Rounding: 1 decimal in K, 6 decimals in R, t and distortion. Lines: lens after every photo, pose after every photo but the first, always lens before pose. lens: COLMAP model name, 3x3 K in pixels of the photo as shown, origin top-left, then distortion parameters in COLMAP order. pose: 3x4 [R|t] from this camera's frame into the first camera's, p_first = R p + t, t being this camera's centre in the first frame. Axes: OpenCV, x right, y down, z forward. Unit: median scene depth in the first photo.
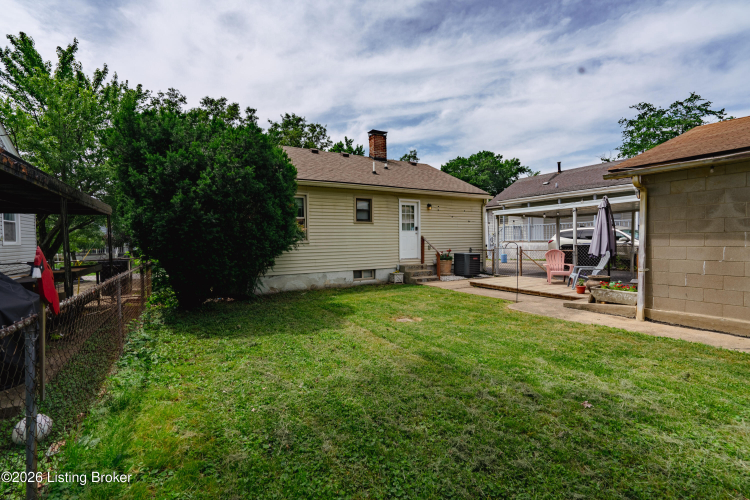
lens RADIAL K [[339.6, 0, 375.7], [0, 339.6, 247.1], [0, 0, 1]] dist [-0.001893, 0.002479]
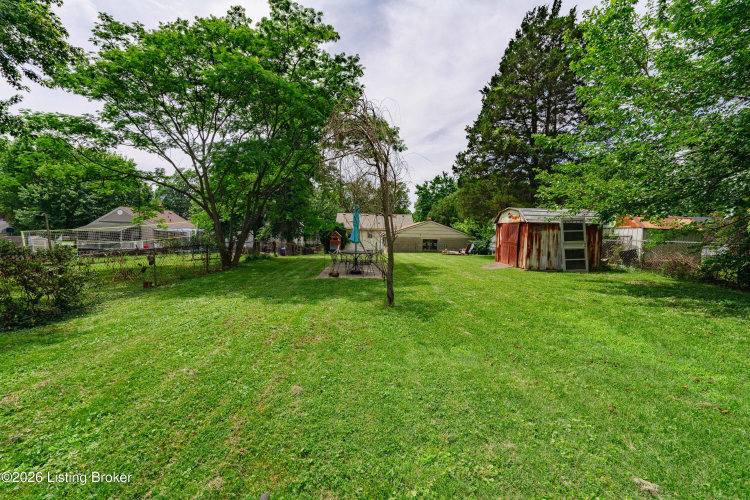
lens RADIAL K [[339.6, 0, 378.0], [0, 339.6, 250.1], [0, 0, 1]] dist [-0.001893, 0.002479]
pose [[0.878782, 0.062810, -0.473071, 0.970182], [-0.046006, 0.997834, 0.047021, -0.060134], [0.475000, -0.019556, 0.879769, -1.228162]]
